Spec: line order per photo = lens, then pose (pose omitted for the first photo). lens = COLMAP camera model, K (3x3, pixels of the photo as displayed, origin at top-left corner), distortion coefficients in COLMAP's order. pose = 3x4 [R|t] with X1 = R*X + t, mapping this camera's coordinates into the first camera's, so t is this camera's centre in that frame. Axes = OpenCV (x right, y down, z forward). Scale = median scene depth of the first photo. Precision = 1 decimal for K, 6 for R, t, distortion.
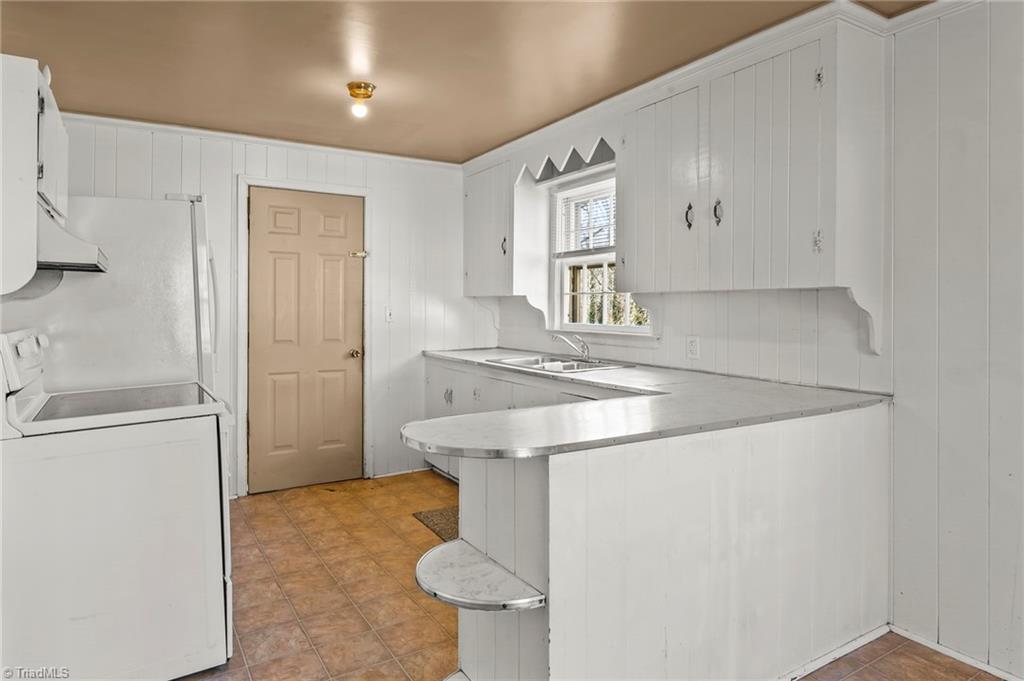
lens RADIAL K [[614.9, 0, 513.0], [0, 614.9, 321.8], [0, 0, 1]] dist [-0.003995, -0.001644]
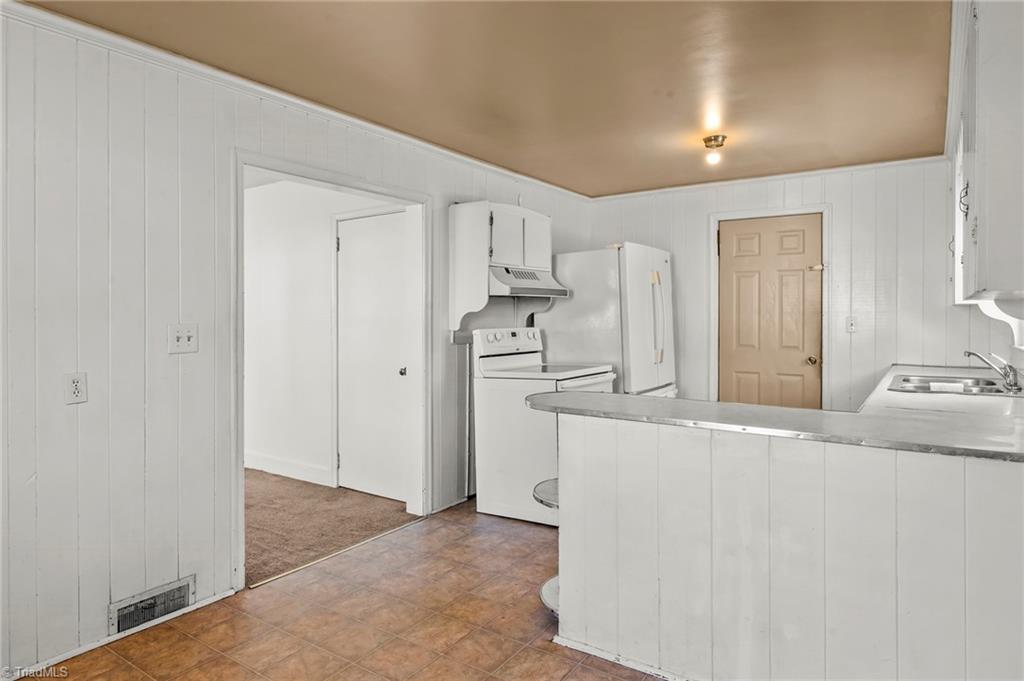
lens RADIAL K [[614.9, 0, 513.0], [0, 614.9, 321.8], [0, 0, 1]] dist [-0.003995, -0.001644]
pose [[0.399938, 0.009257, -0.916496, 0.553810], [-0.023019, 0.999735, 0.000053, -0.004551], [0.916253, 0.021075, 0.400045, 0.108098]]
